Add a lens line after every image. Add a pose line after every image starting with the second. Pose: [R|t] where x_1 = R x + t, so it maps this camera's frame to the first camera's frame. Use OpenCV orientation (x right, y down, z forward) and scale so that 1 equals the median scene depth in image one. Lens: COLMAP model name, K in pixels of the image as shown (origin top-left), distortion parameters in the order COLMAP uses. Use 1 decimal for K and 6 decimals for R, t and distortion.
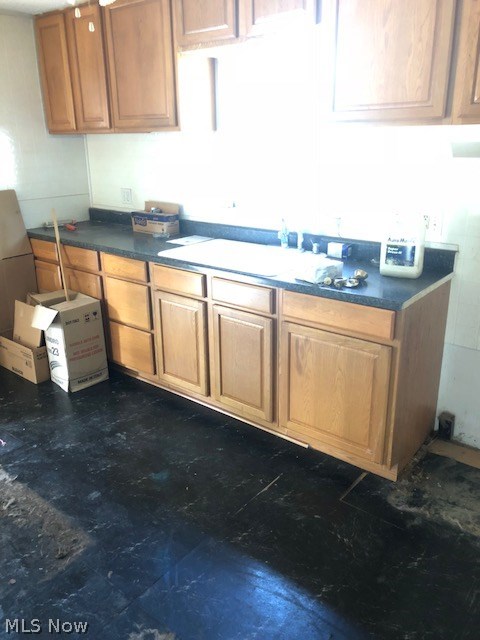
lens RADIAL K [[509.4, 0, 240.0], [0, 509.4, 320.0], [0, 0, 1]] dist [-0.003384, 0.002932]
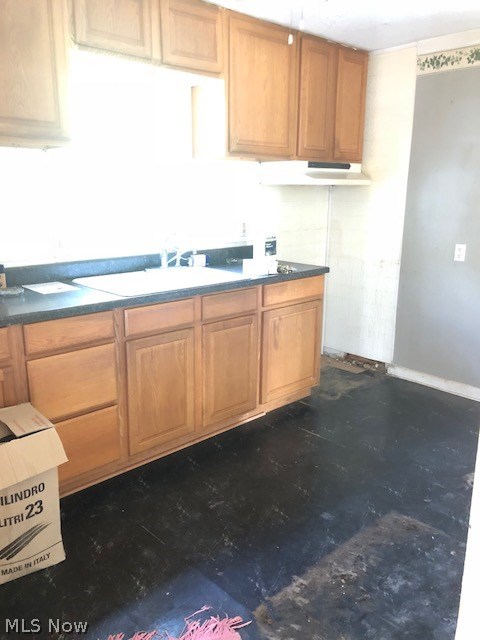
lens RADIAL K [[528.8, 0, 240.0], [0, 528.8, 320.0], [0, 0, 1]] dist [0.081598, -0.113439]
pose [[0.130109, -0.221332, 0.966480, -1.068296], [0.325229, 0.930361, 0.169278, -0.197321], [-0.936642, 0.292303, 0.193032, 0.761480]]
